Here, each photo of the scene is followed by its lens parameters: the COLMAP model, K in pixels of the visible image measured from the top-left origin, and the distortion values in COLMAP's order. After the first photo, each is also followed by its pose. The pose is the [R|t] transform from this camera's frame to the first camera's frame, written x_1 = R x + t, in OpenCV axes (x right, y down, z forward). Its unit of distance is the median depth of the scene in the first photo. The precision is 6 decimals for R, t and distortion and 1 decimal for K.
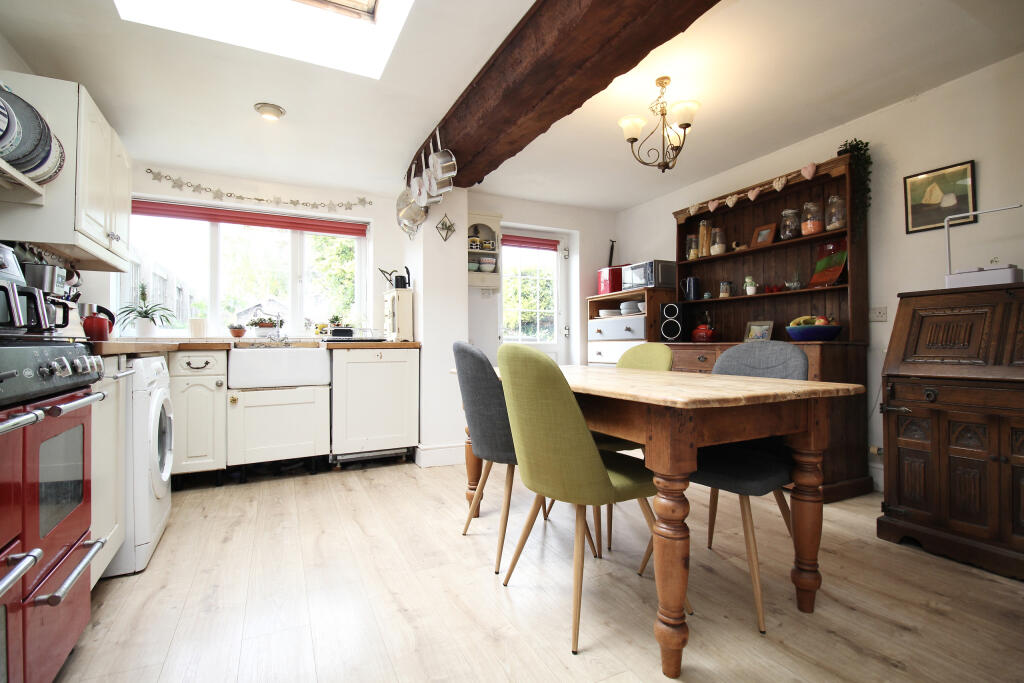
lens RADIAL K [[490.6, 0, 512.0], [0, 490.6, 341.5], [0, 0, 1]] dist [-0.017350, -0.000121]
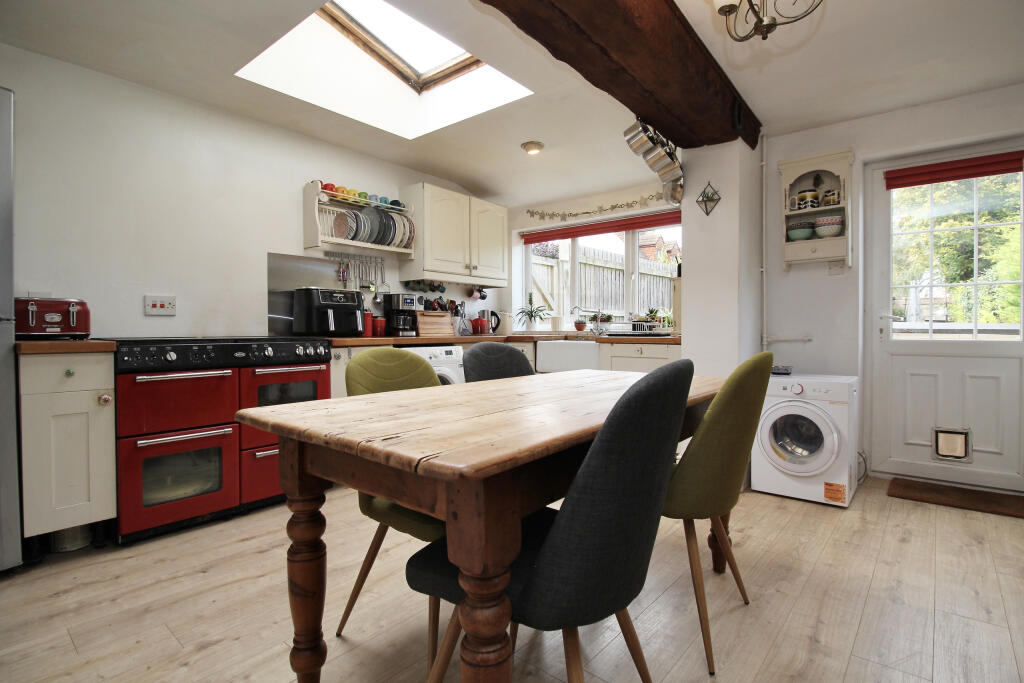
lens RADIAL K [[490.6, 0, 512.0], [0, 490.6, 341.5], [0, 0, 1]] dist [-0.017350, -0.000121]
pose [[0.398918, 0.023033, -0.916697, 0.511538], [0.007011, 0.999579, 0.028167, -0.018042], [0.916960, -0.017663, 0.398589, 0.377360]]
